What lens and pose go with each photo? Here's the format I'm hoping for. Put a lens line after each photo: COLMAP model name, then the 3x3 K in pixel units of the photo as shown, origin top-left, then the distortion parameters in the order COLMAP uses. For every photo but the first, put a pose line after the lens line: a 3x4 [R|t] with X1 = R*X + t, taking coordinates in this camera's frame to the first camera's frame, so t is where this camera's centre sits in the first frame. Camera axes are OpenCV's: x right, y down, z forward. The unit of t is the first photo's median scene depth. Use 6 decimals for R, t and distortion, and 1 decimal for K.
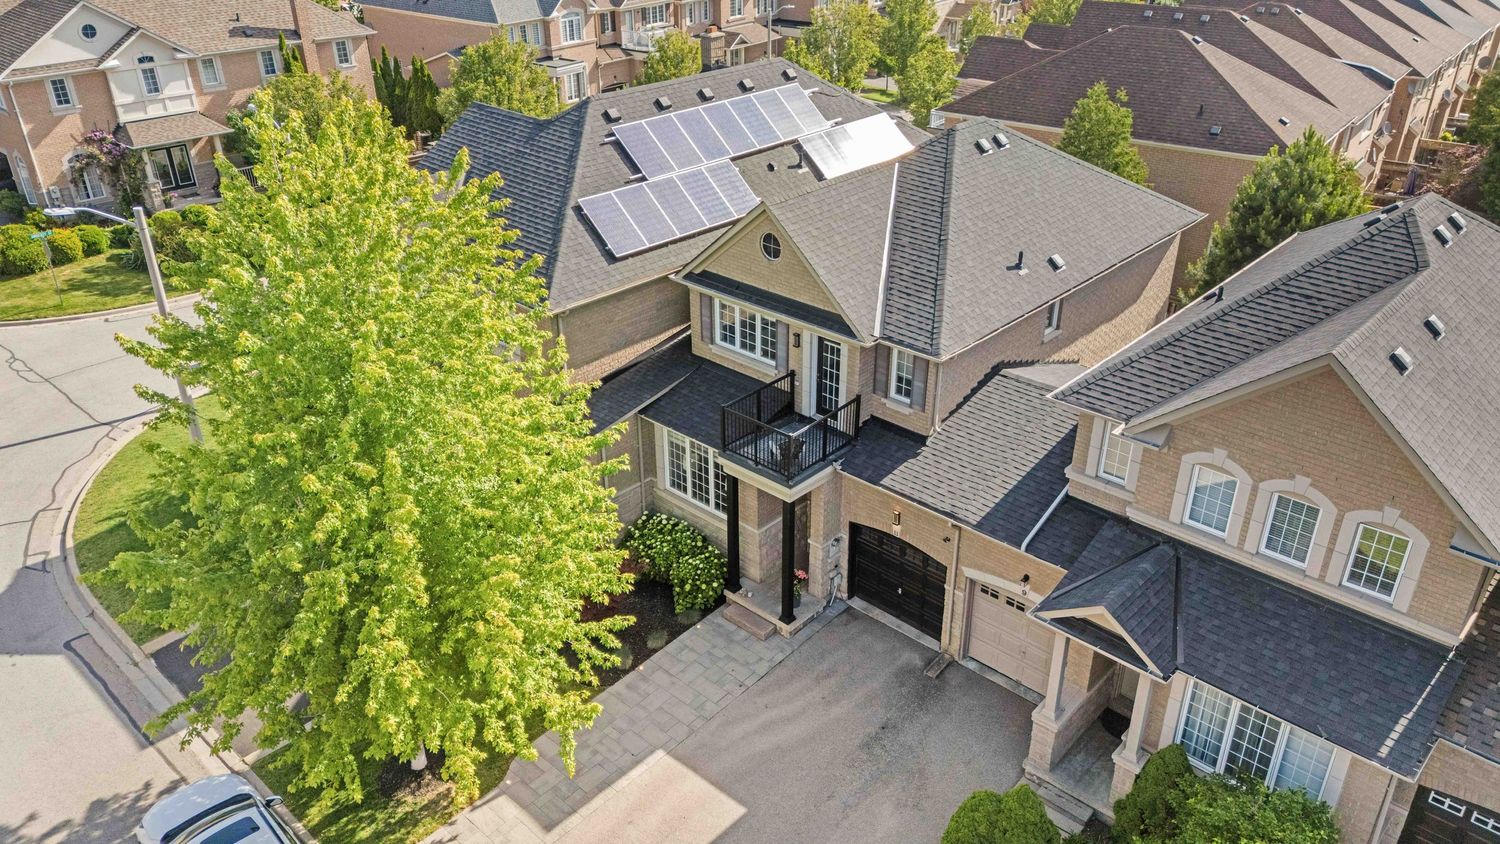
lens RADIAL K [[1092.9, 0, 747.2], [0, 1092.9, 420.7], [0, 0, 1]] dist [0.053547, -0.055855]
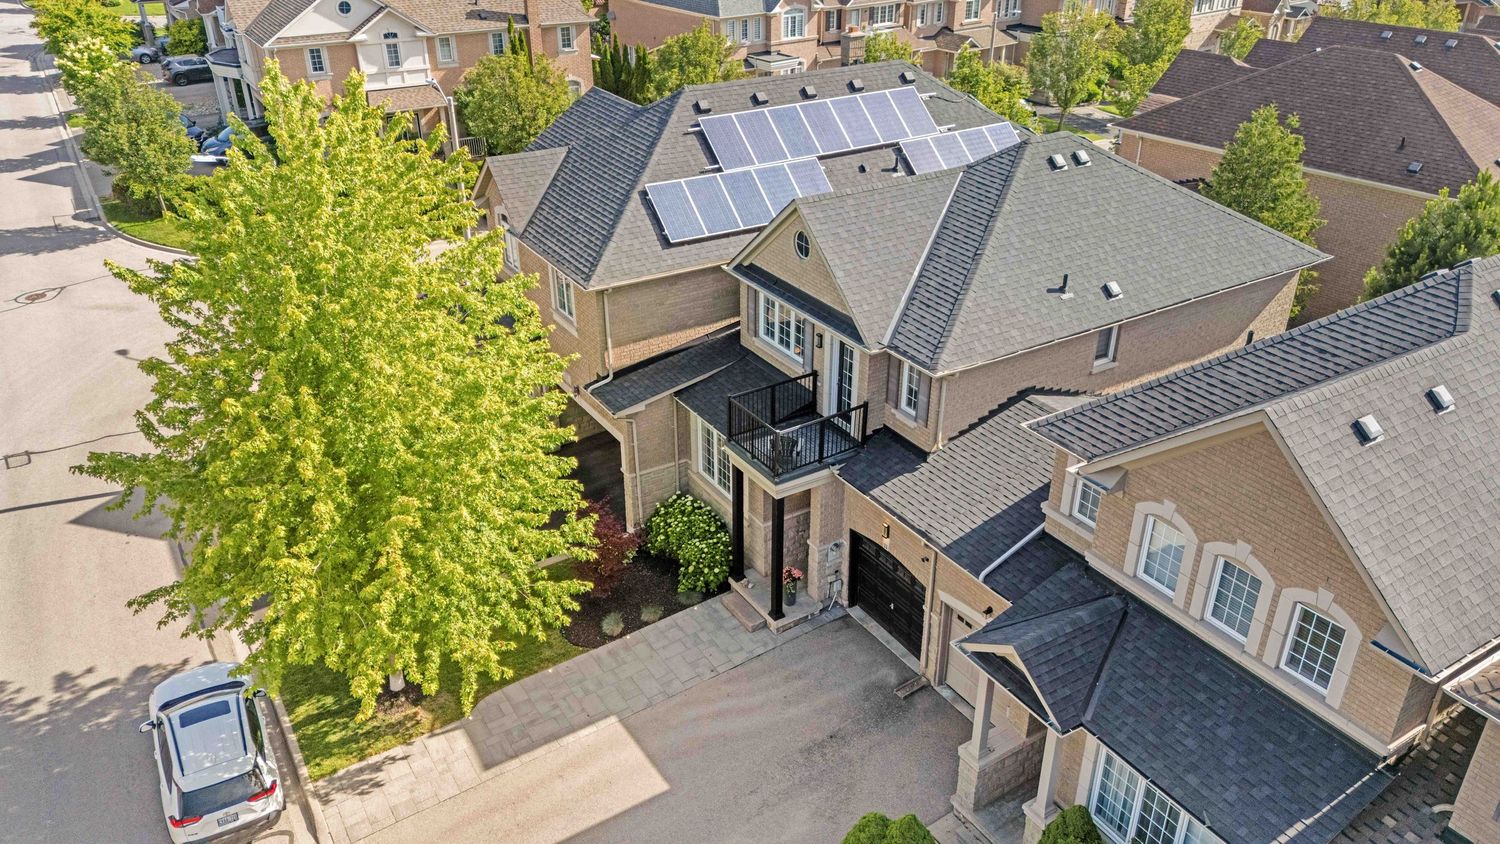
lens RADIAL K [[1092.9, 0, 753.2], [0, 1092.9, 420.7], [0, 0, 1]] dist [0.053547, -0.055855]
pose [[0.965572, 0.126638, -0.227232, 0.225993], [-0.126528, 0.991848, 0.015111, -0.008638], [0.227293, 0.014160, 0.973723, 0.013468]]
